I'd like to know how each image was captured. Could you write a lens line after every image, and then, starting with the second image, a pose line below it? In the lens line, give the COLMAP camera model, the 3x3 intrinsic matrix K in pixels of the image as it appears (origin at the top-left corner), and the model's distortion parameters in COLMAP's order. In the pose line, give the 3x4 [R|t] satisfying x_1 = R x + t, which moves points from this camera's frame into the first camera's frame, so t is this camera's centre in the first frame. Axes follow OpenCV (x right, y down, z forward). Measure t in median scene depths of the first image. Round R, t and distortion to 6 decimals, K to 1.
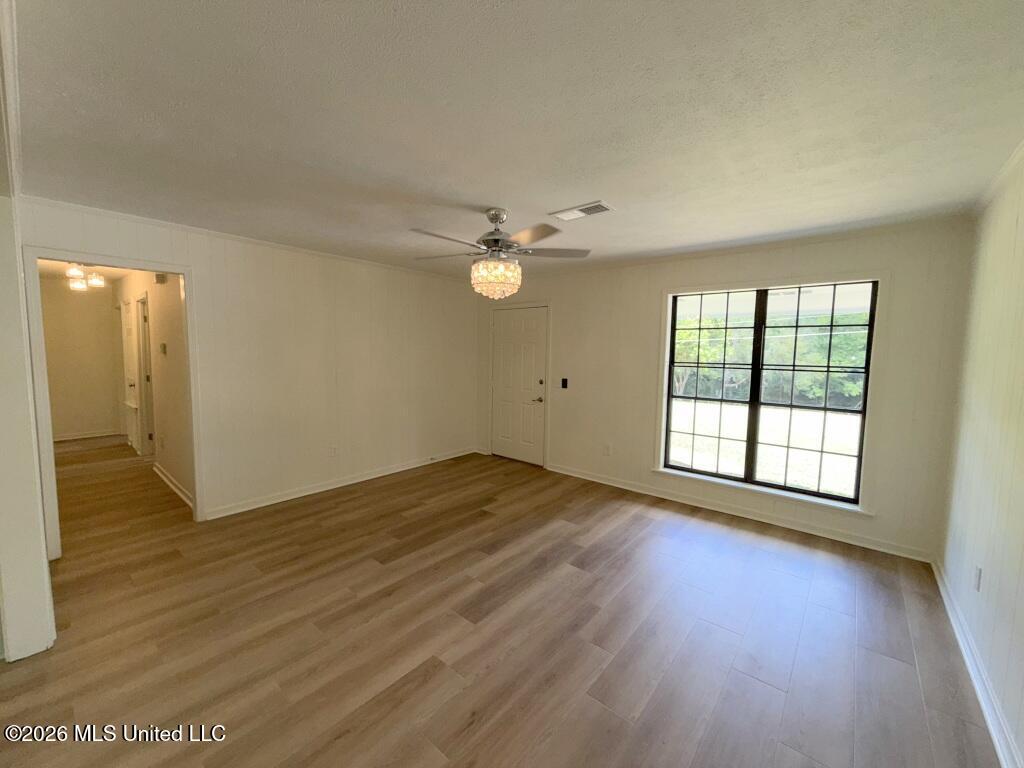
lens RADIAL K [[409.8, 0, 507.7], [0, 409.8, 385.4], [0, 0, 1]] dist [-0.000695, 0.000633]
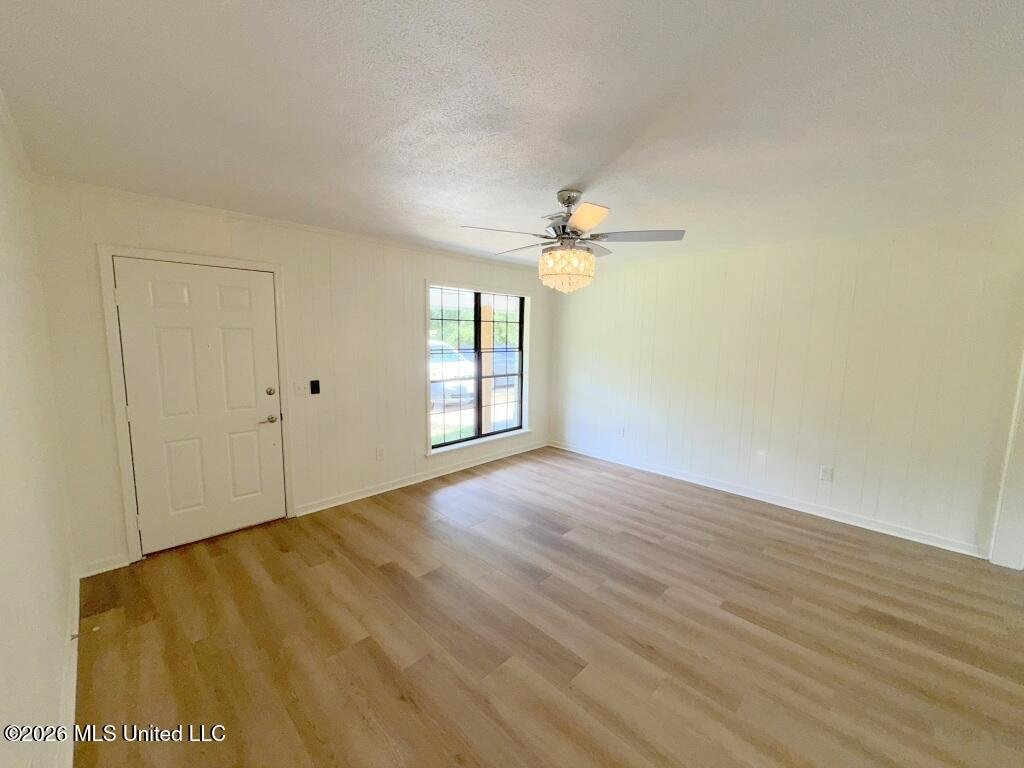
lens RADIAL K [[409.8, 0, 507.7], [0, 409.8, 385.4], [0, 0, 1]] dist [-0.000695, 0.000633]
pose [[0.070193, -0.137225, 0.988050, -0.710621], [0.071472, 0.988639, 0.132230, -0.102600], [-0.994970, 0.061336, 0.079203, 0.795163]]
